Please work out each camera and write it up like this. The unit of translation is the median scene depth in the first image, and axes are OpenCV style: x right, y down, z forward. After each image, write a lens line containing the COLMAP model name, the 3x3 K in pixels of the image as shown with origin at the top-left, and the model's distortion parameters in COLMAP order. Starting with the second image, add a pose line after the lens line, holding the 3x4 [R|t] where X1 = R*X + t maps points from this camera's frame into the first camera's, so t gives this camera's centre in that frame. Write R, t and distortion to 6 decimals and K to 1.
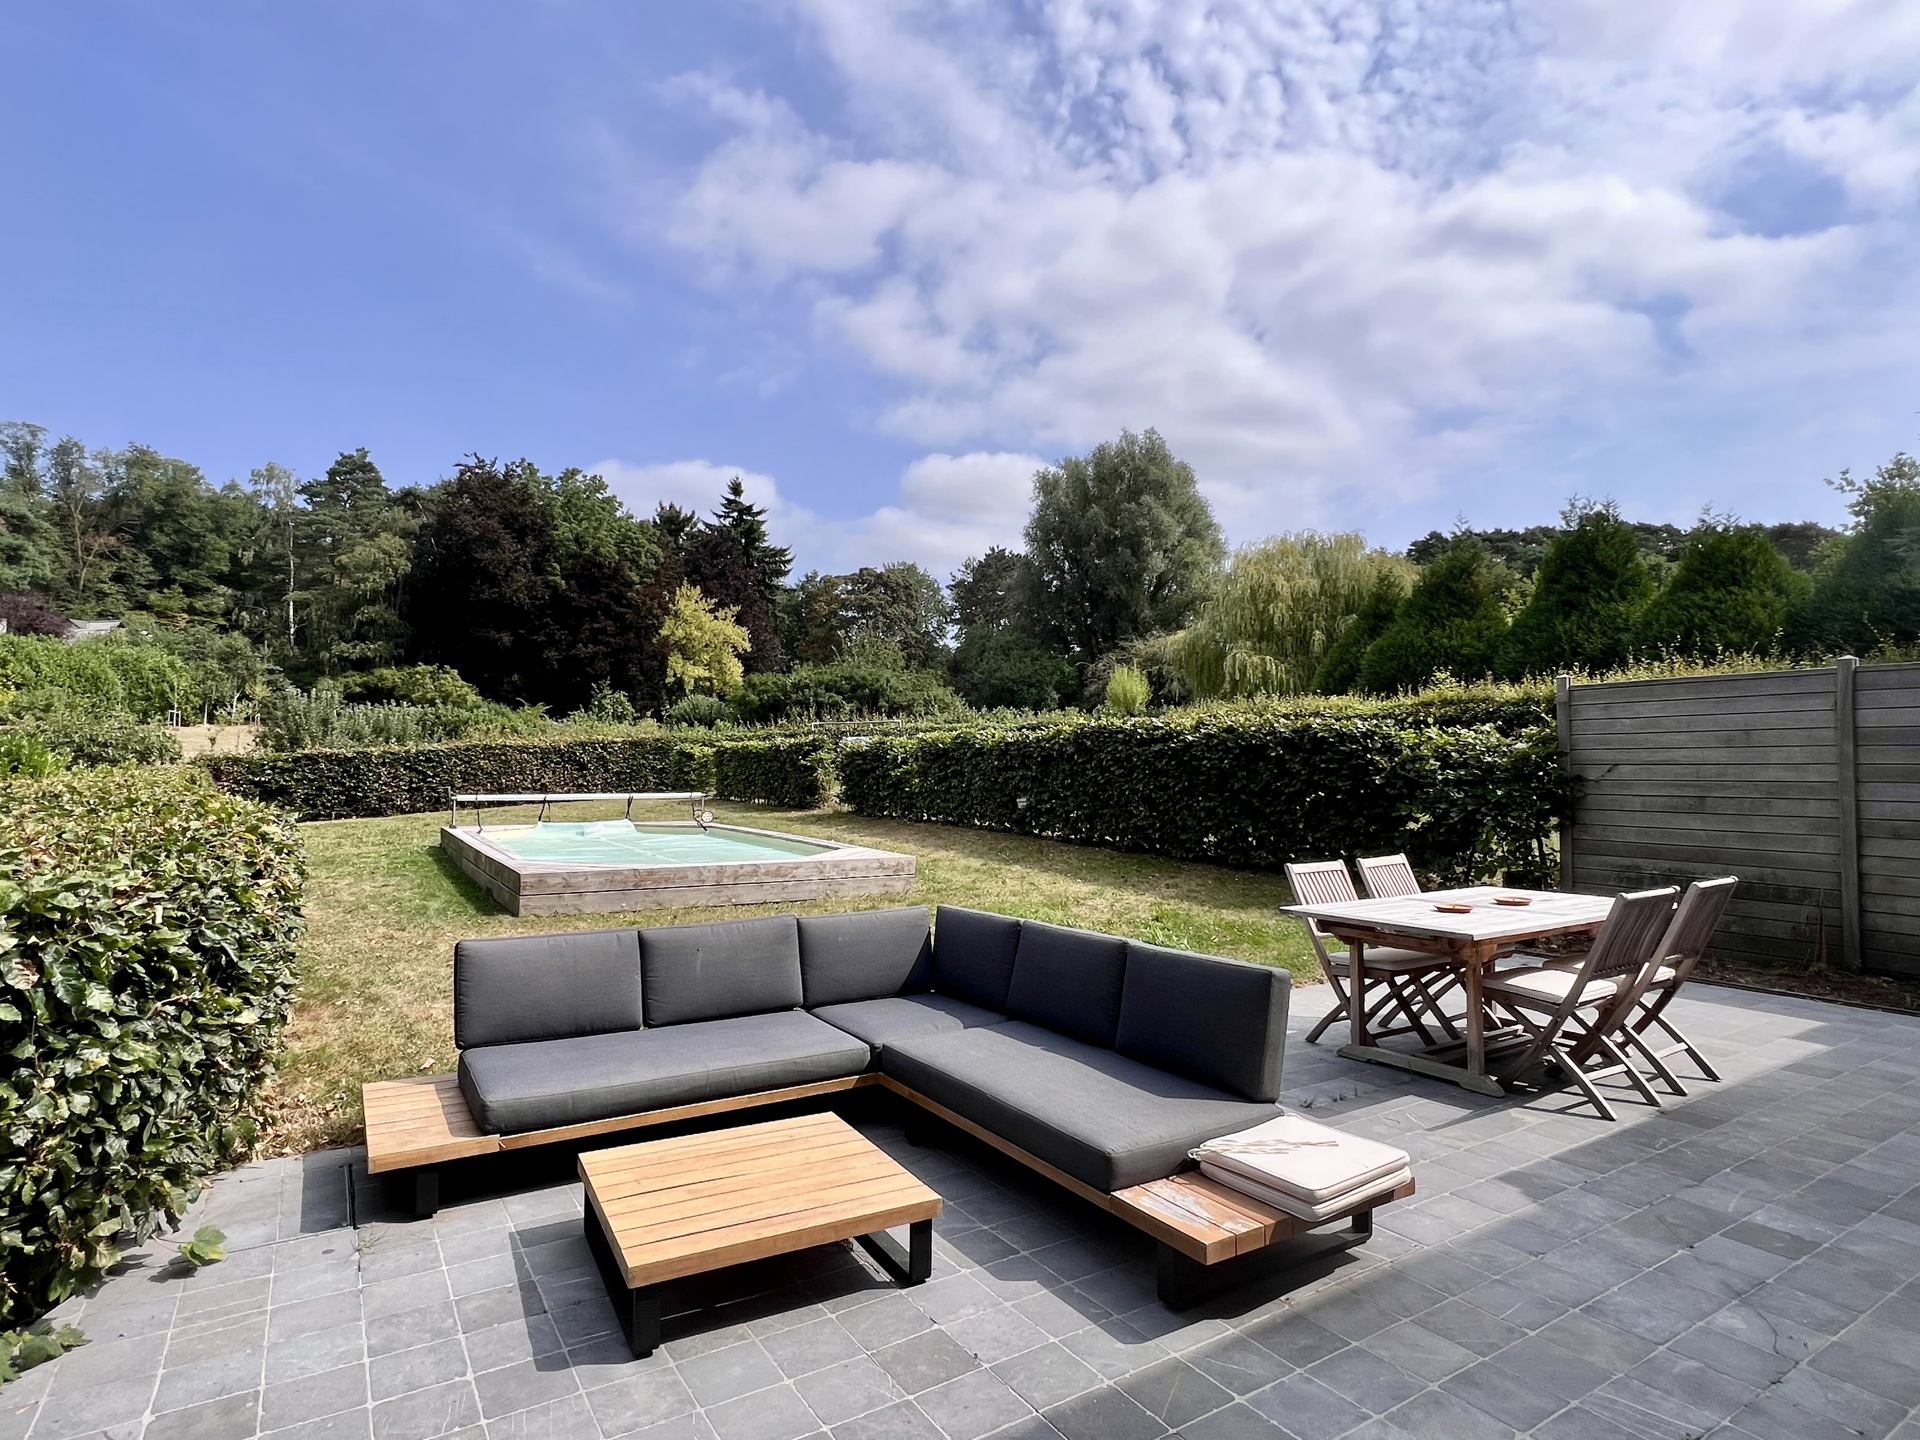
lens RADIAL K [[1012.0, 0, 966.3], [0, 1012.0, 718.4], [0, 0, 1]] dist [-0.000959, 0.001653]
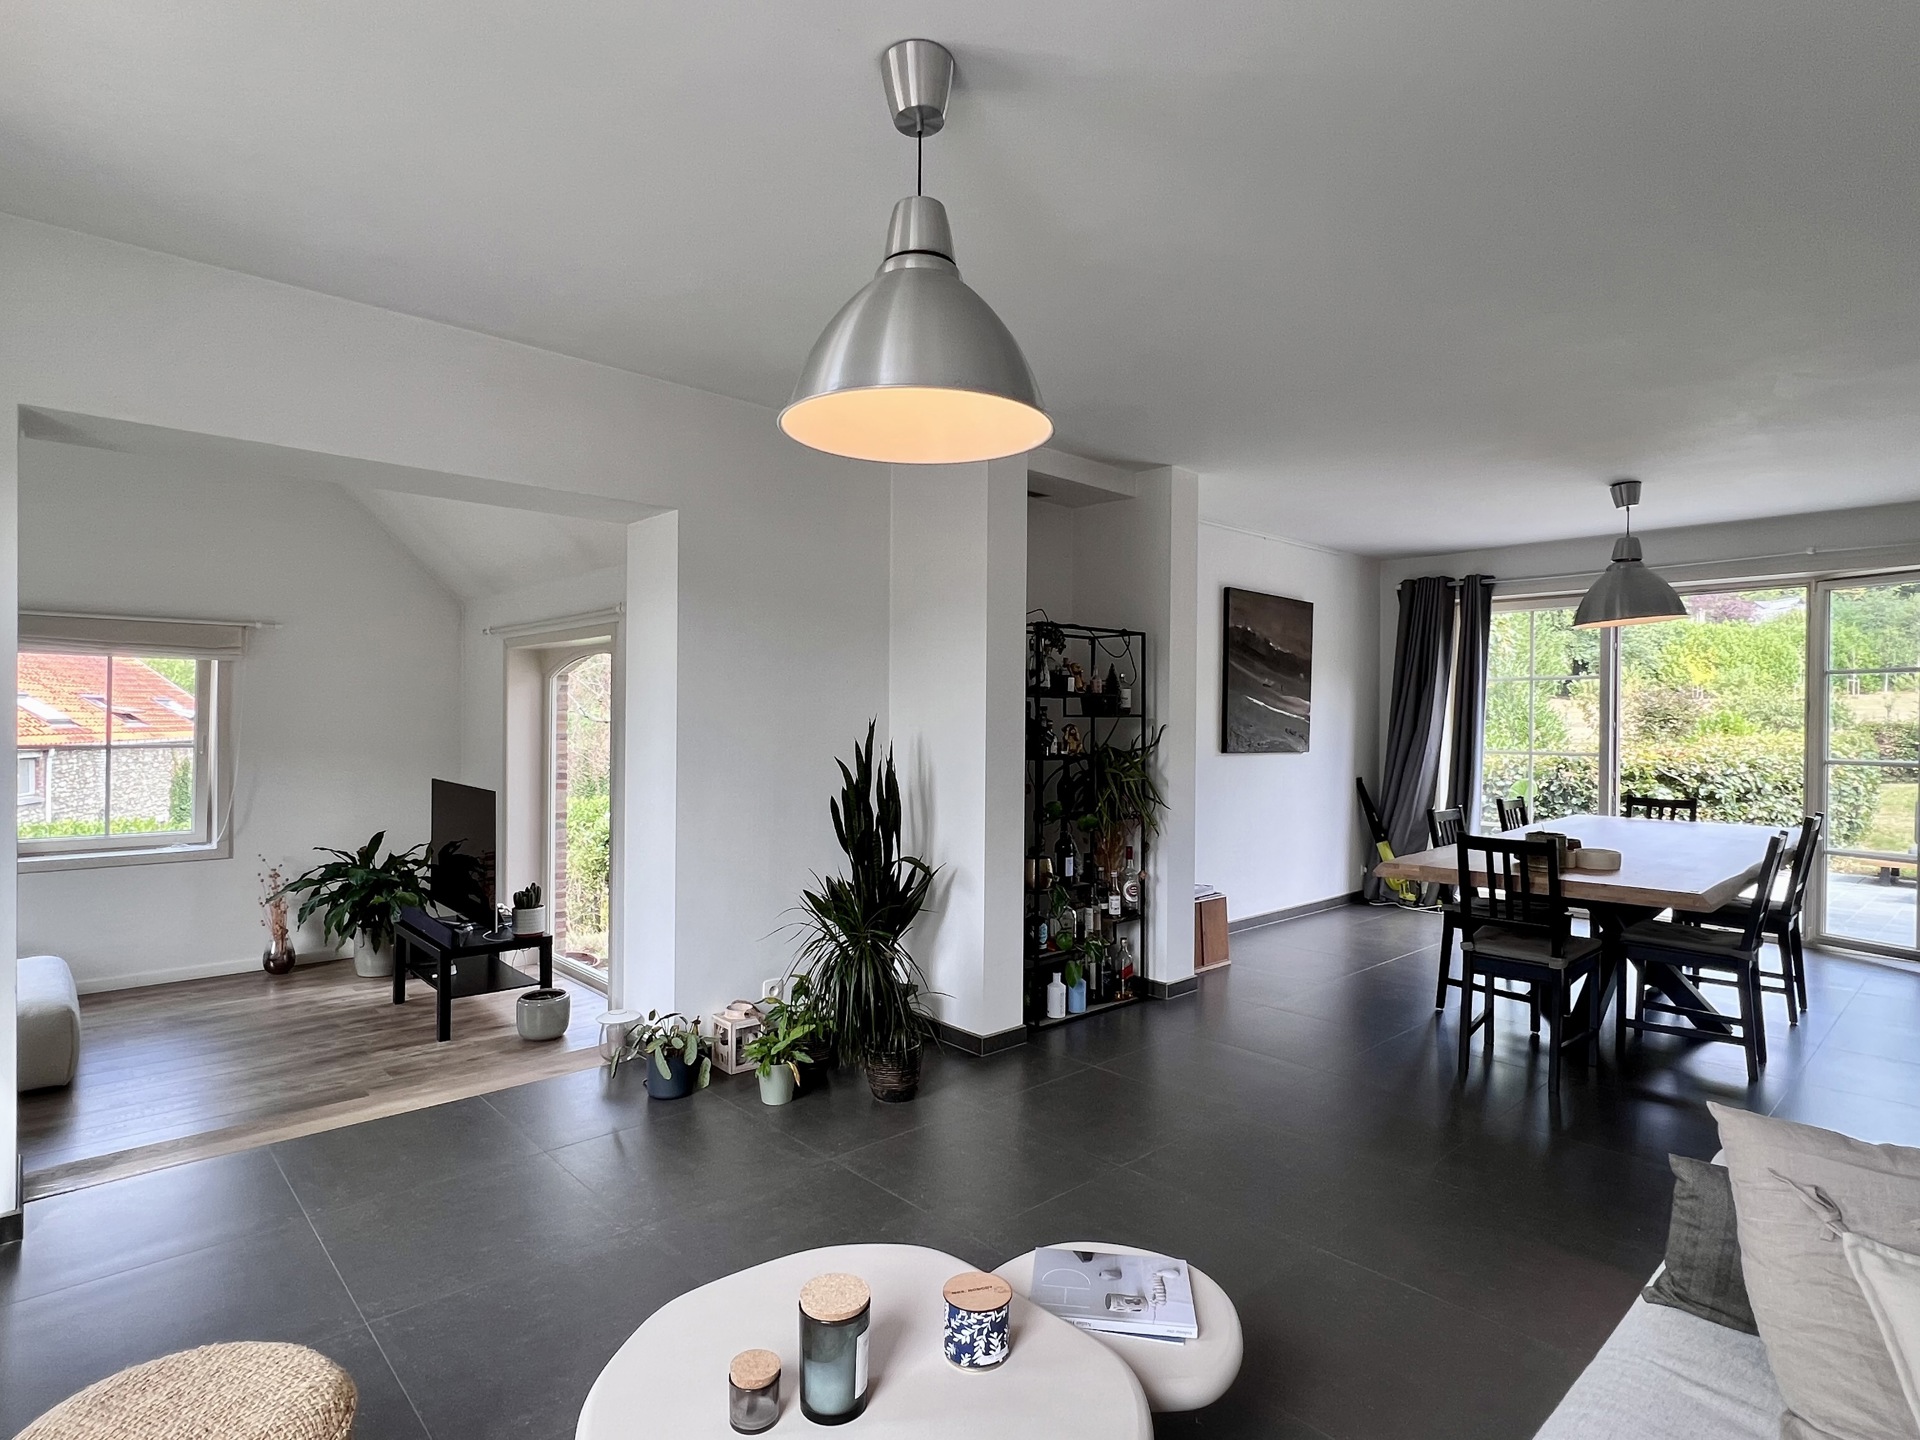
lens RADIAL K [[1012.0, 0, 966.3], [0, 1012.0, 718.4], [0, 0, 1]] dist [-0.000959, 0.001653]
pose [[0.180329, -0.006315, -0.983586, 0.068177], [0.038429, 0.999261, 0.000630, -0.002863], [0.982855, -0.037912, 0.180438, -0.076825]]
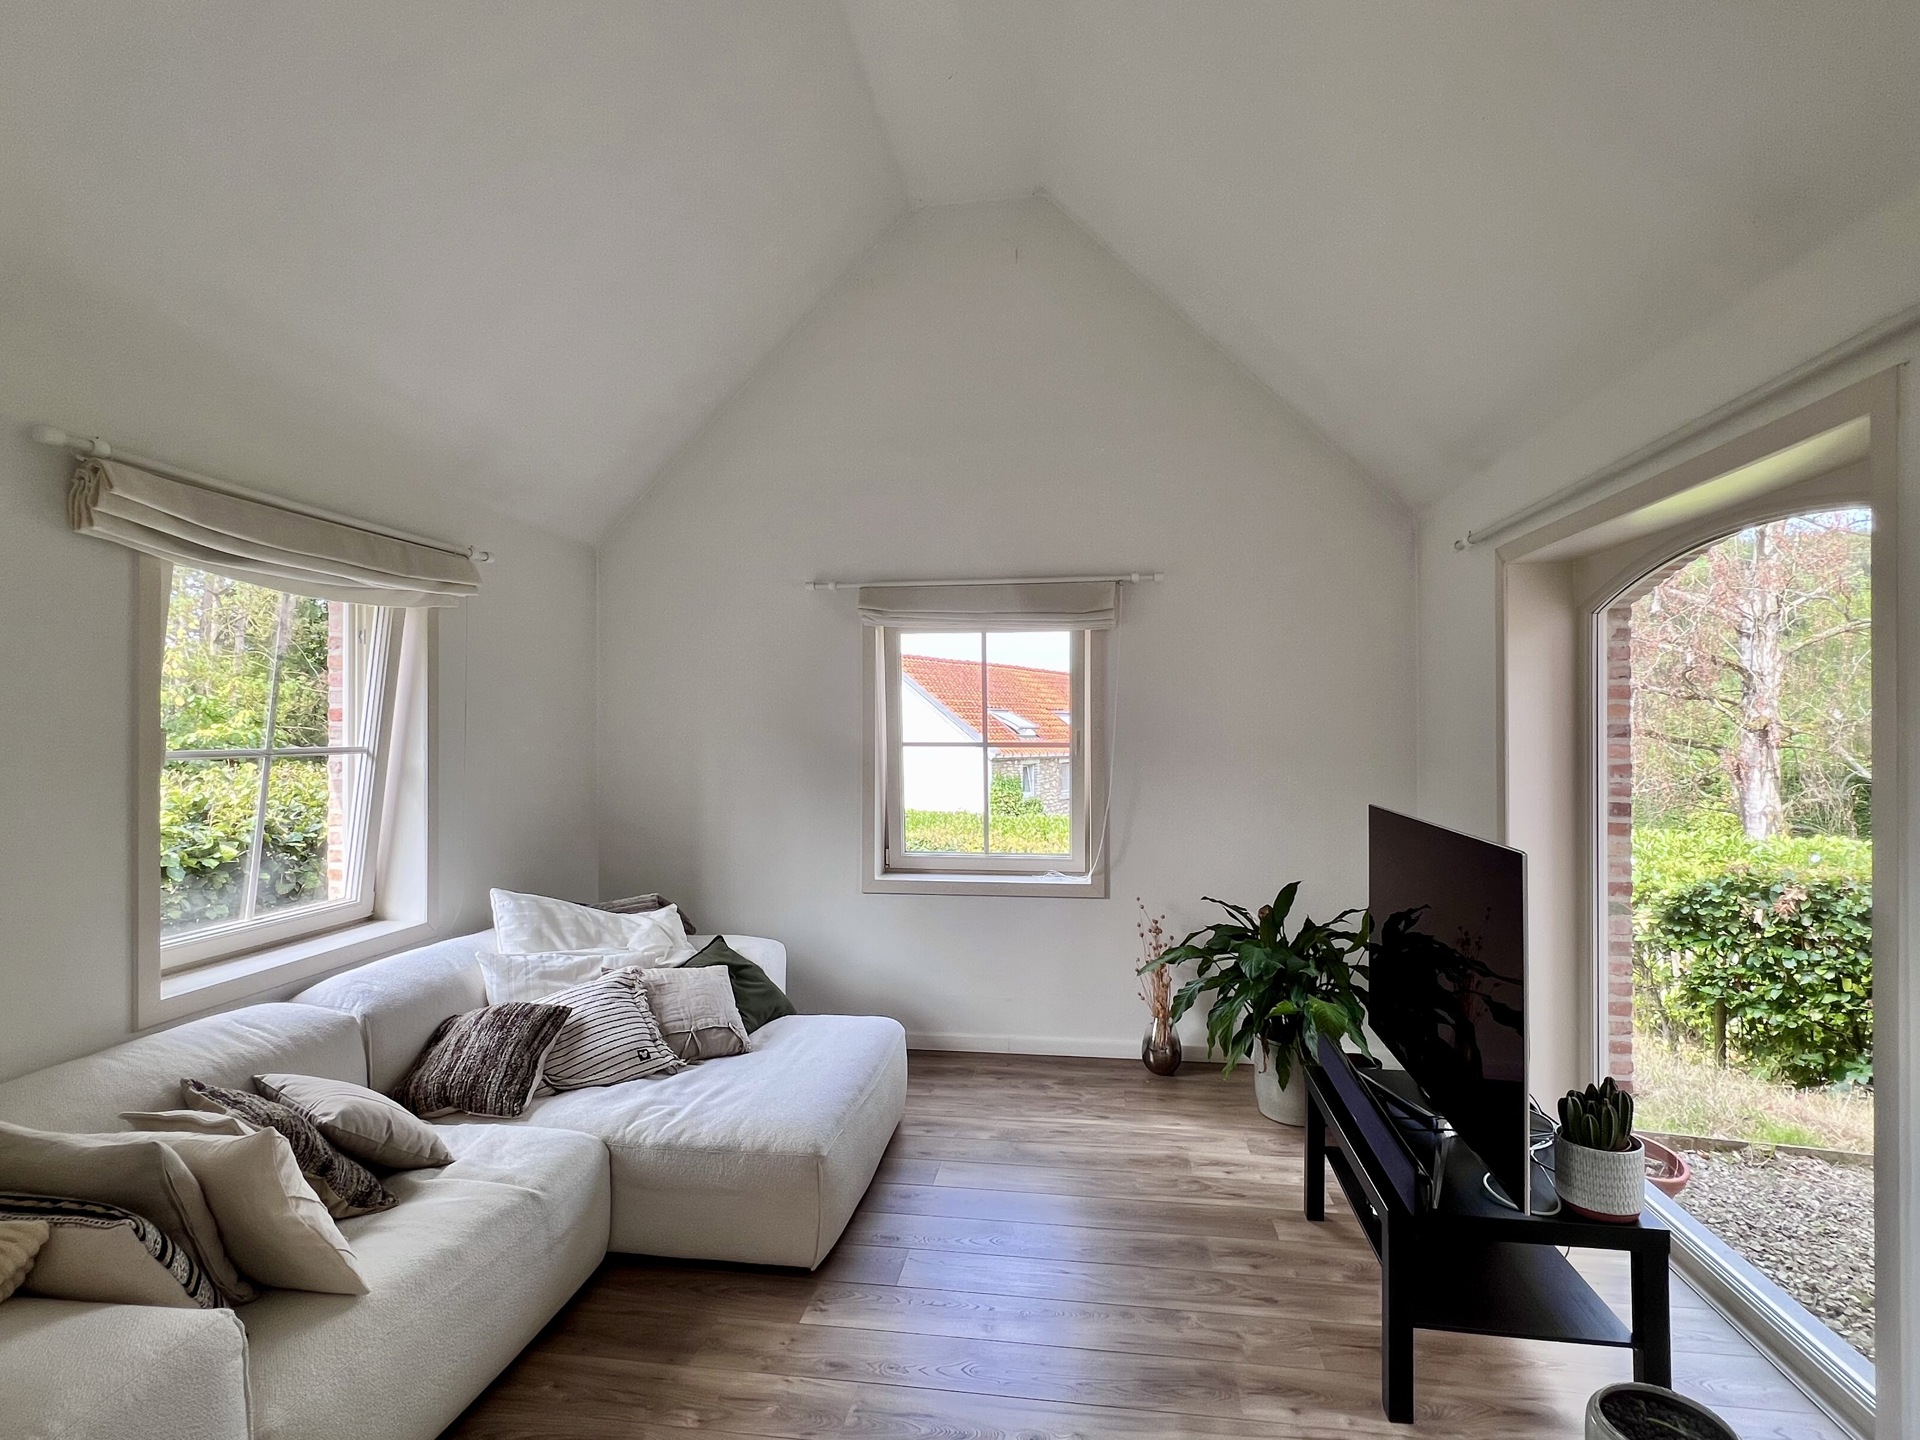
lens RADIAL K [[947.8, 0, 960.0], [0, 947.8, 720.0], [0, 0, 1]] dist [0.002409, 0.000594]
pose [[-0.659430, -0.015798, -0.751600, 0.029732], [0.030058, 0.998426, -0.047358, -0.002037], [0.751165, -0.053821, -0.657917, -0.088556]]
